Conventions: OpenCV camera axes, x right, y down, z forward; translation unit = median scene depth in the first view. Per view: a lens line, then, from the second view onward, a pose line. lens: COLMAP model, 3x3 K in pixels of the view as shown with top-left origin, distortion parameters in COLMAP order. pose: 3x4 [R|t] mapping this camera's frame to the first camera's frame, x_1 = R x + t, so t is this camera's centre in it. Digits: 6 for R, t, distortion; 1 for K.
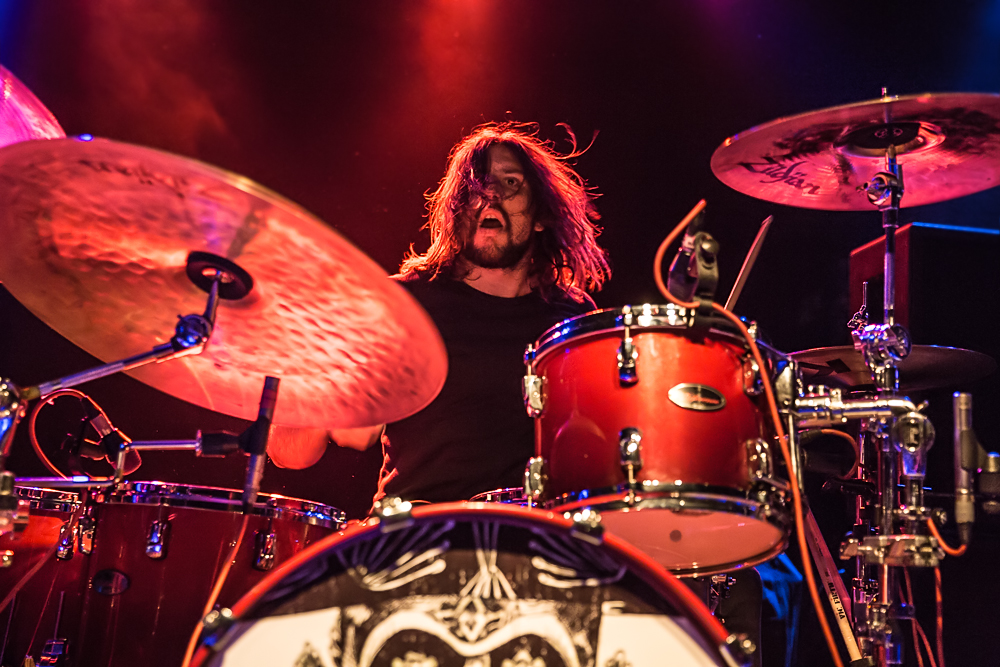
lens RADIAL K [[1523.9, 0, 492.0], [0, 1523.9, 328.3], [0, 0, 1]] dist [0.118752, 0.000000]
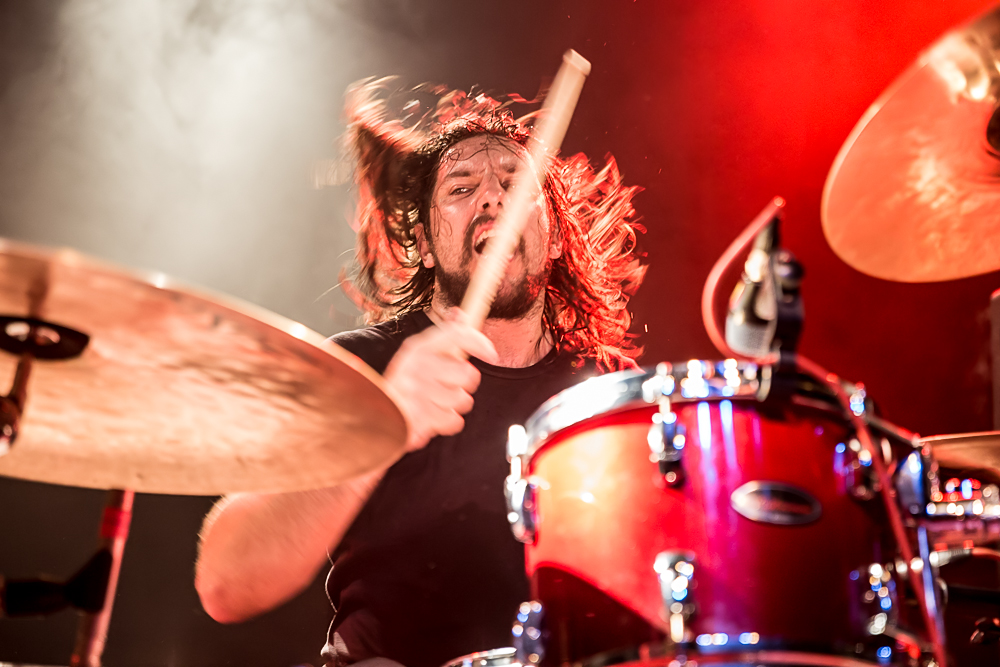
lens RADIAL K [[2048.6, 0, 505.3], [0, 2048.6, 337.4], [0, 0, 1]] dist [0.154240, 0.000000]
pose [[0.999633, -0.022355, 0.015303, 0.007612], [0.023024, 0.998722, -0.044996, 0.011288], [-0.014277, 0.045331, 0.998870, 0.128377]]
